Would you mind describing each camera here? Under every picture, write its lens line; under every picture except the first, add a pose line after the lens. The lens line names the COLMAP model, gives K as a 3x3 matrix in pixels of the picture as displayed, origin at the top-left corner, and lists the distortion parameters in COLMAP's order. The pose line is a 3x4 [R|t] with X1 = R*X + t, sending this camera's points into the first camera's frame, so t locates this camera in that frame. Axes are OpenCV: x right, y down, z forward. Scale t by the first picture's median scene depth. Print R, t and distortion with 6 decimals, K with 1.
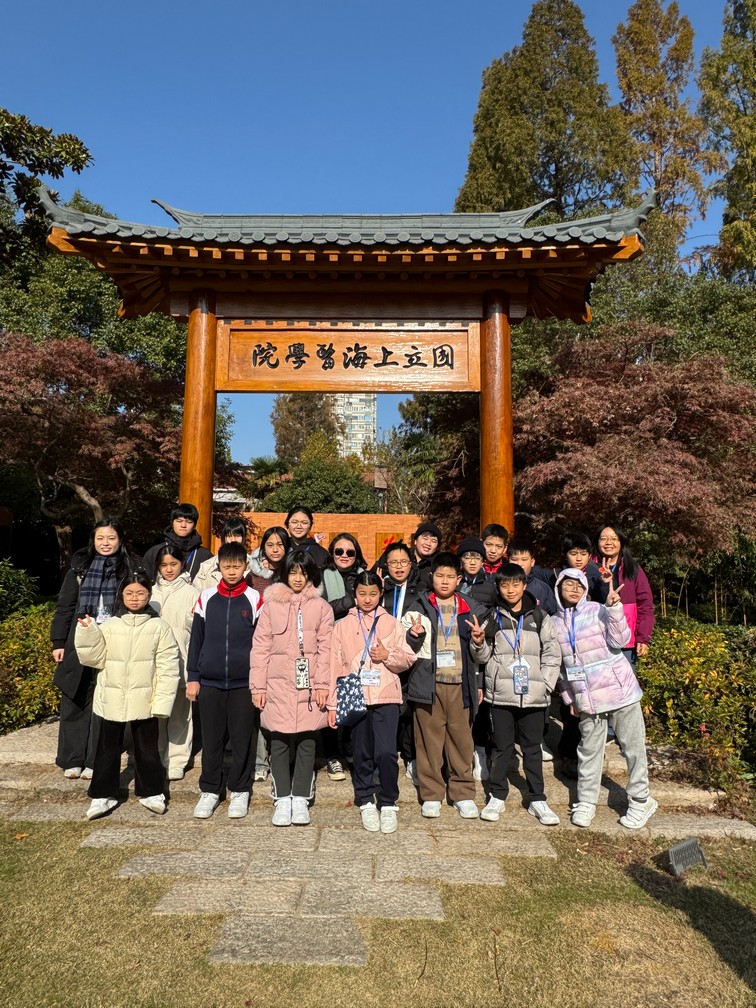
lens RADIAL K [[656.8, 0, 380.5], [0, 656.8, 507.8], [0, 0, 1]] dist [-0.010273, 0.002193]
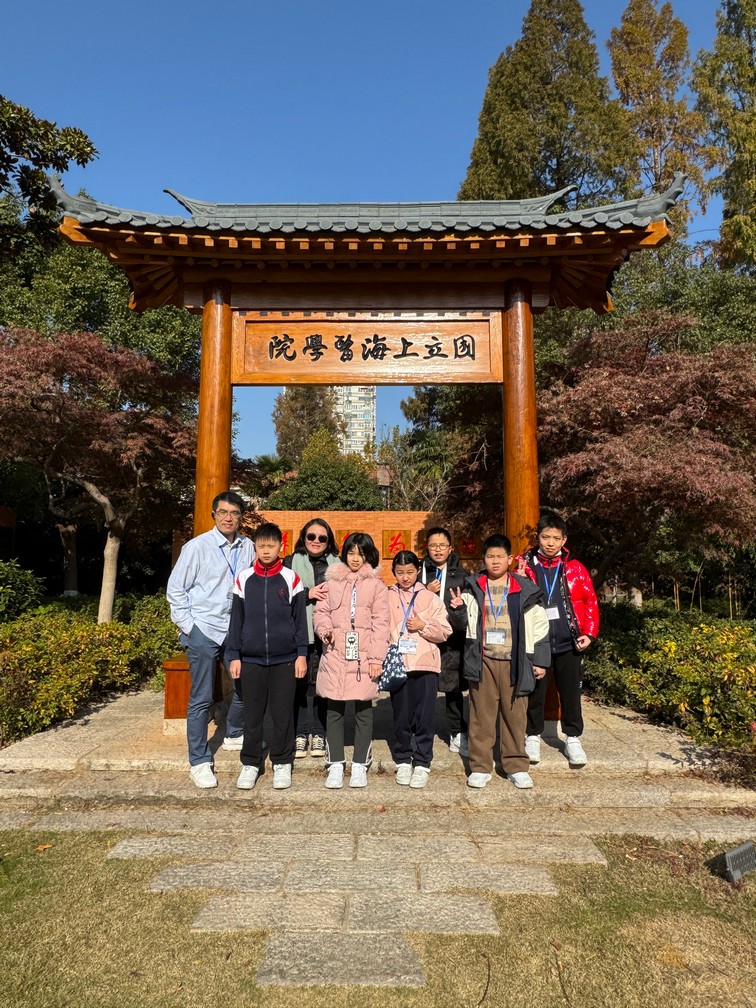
lens RADIAL K [[656.6, 0, 382.0], [0, 656.6, 503.3], [0, 0, 1]] dist [-0.009981, 0.002057]
pose [[0.999957, -0.008701, 0.003296, -0.034169], [0.008714, 0.999955, -0.003785, 0.005015], [-0.003263, 0.003813, 0.999987, 0.026506]]
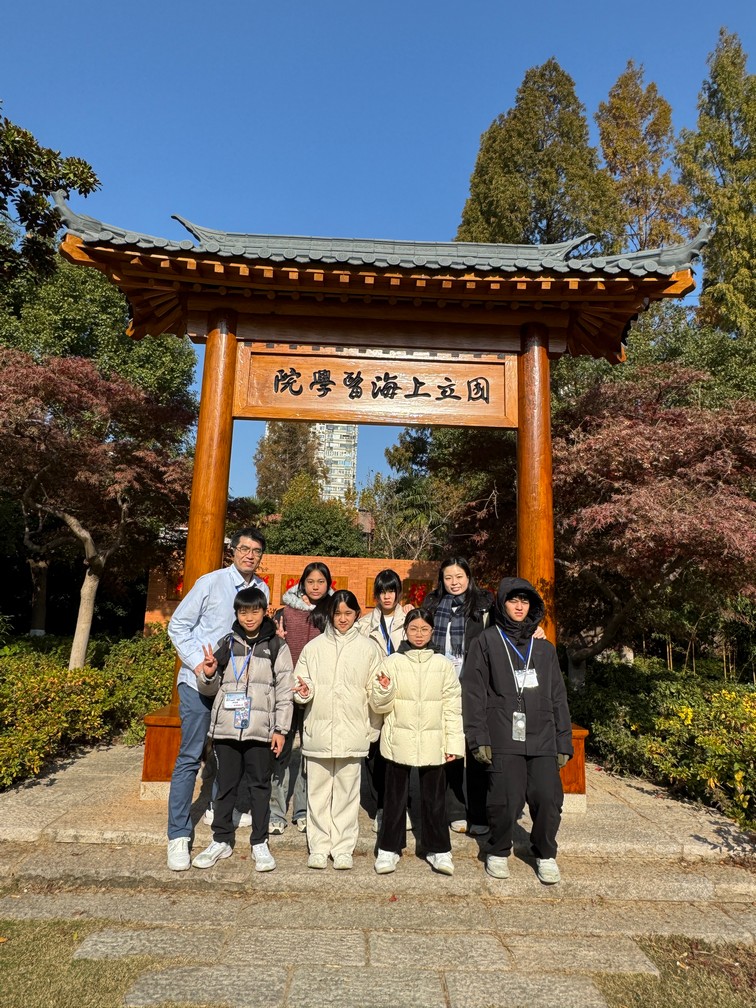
lens RADIAL K [[656.6, 0, 382.0], [0, 656.6, 503.3], [0, 0, 1]] dist [-0.009981, 0.002057]
pose [[0.998831, 0.030774, 0.037272, -0.076675], [-0.027853, 0.996680, -0.076507, 0.007773], [-0.039503, 0.075380, 0.996372, 0.087439]]
